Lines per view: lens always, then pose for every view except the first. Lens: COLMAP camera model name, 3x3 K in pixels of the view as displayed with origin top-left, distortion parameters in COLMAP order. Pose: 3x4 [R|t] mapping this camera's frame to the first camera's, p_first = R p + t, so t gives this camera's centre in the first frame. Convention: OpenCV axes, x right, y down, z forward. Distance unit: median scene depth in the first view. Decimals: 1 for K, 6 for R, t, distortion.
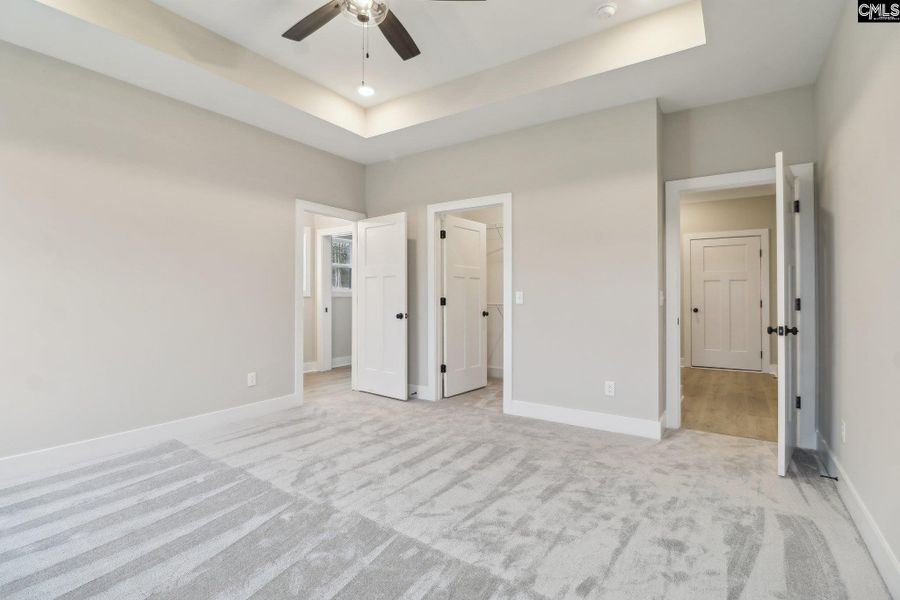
lens RADIAL K [[429.0, 0, 442.4], [0, 429.0, 295.6], [0, 0, 1]] dist [0.002065, -0.001281]
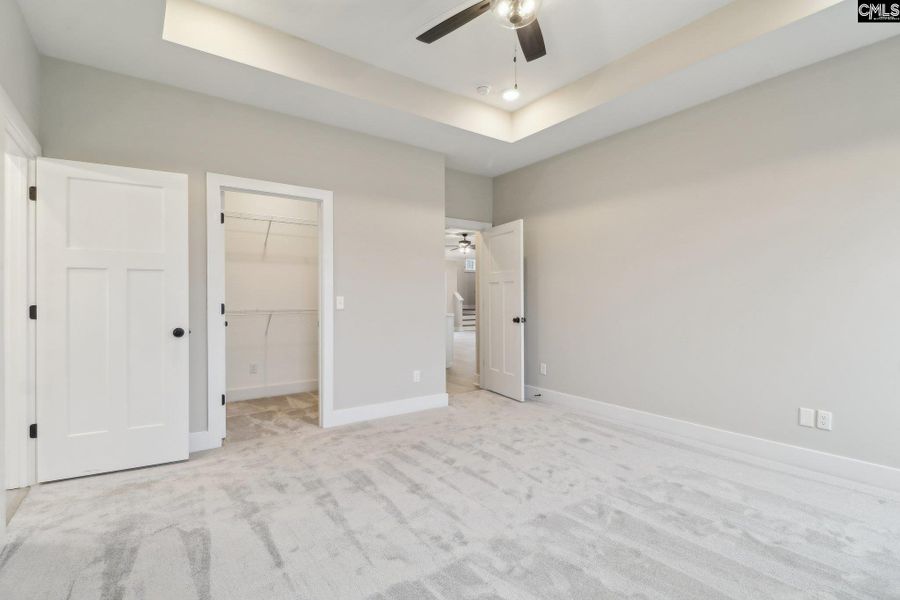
lens RADIAL K [[429.0, 0, 443.2], [0, 429.0, 298.1], [0, 0, 1]] dist [0.002065, -0.001281]
pose [[0.342482, 0.002948, 0.939520, -0.804080], [0.000960, 0.999993, -0.003488, -0.002242], [-0.939524, 0.002096, 0.342477, 0.563073]]
